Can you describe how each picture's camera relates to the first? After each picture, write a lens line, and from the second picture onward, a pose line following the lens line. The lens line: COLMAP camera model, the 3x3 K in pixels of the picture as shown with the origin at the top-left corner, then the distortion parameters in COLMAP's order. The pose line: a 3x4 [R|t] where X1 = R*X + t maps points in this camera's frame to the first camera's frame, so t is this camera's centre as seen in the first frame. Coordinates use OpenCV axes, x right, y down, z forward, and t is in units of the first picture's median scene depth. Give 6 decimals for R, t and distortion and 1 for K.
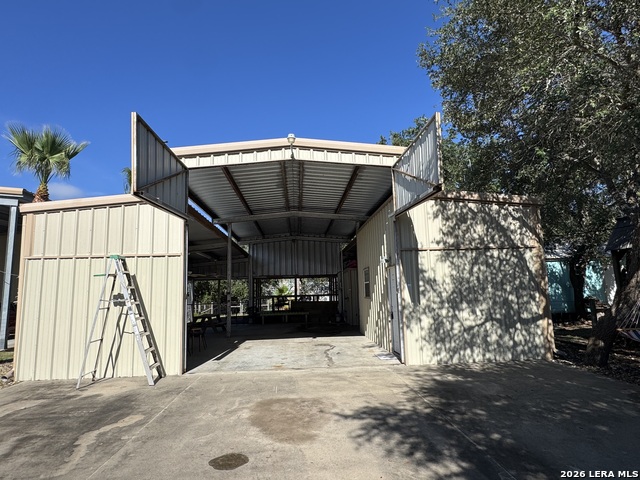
lens RADIAL K [[373.6, 0, 321.1], [0, 373.6, 240.5], [0, 0, 1]] dist [-0.000531, 0.000038]
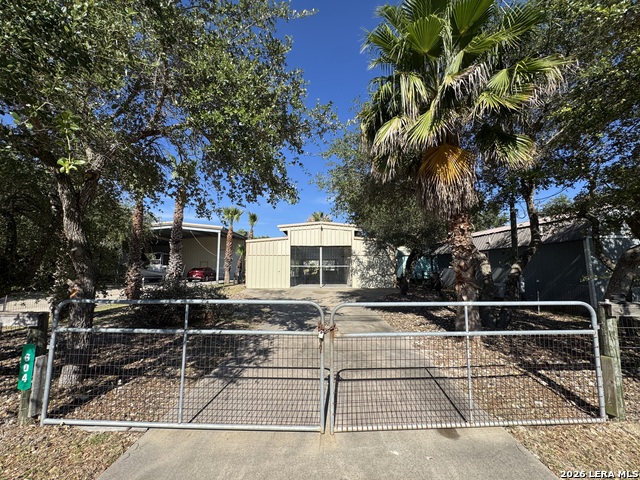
lens RADIAL K [[257.1, 0, 318.7], [0, 257.1, 240.0], [0, 0, 1]] dist [-0.000038, 0.000000]
pose [[0.998894, 0.014454, -0.044751, -0.001649], [-0.013262, 0.999552, 0.026830, -0.158545], [0.045118, -0.026207, 0.998638, -1.410077]]
